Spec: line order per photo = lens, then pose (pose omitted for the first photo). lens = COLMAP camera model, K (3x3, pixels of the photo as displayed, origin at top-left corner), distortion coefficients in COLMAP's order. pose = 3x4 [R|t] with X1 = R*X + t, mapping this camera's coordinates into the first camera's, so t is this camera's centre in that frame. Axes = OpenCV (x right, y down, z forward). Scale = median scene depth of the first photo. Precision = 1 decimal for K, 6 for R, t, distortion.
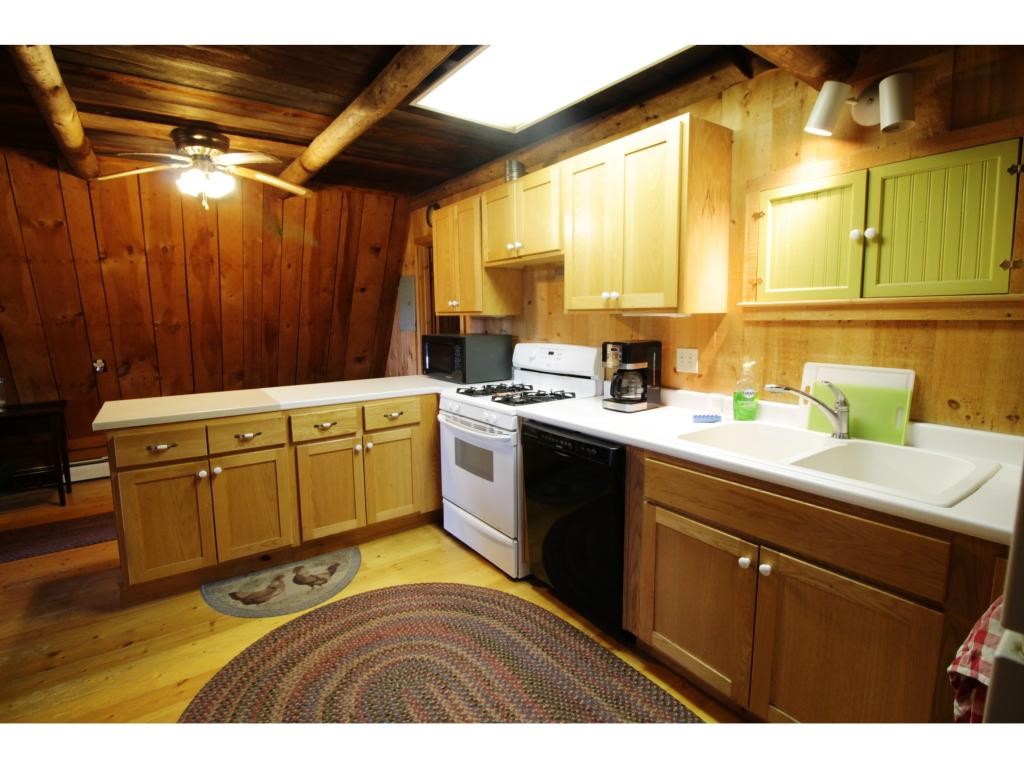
lens RADIAL K [[489.6, 0, 509.1], [0, 489.6, 375.6], [0, 0, 1]] dist [-0.001074, -0.012438]
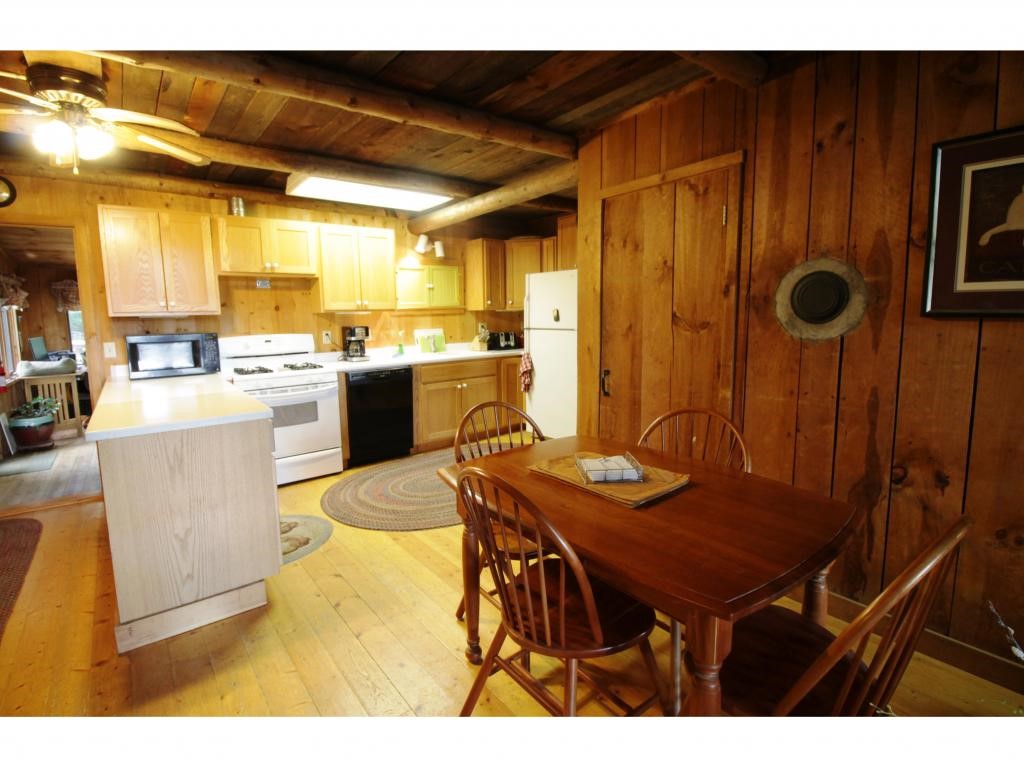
lens RADIAL K [[489.6, 0, 509.0], [0, 489.6, 375.8], [0, 0, 1]] dist [-0.001074, -0.012438]
pose [[-0.045023, -0.111798, 0.992711, -1.915512], [0.146656, 0.982212, 0.117267, -0.015275], [-0.988162, 0.150866, -0.027826, 0.522906]]
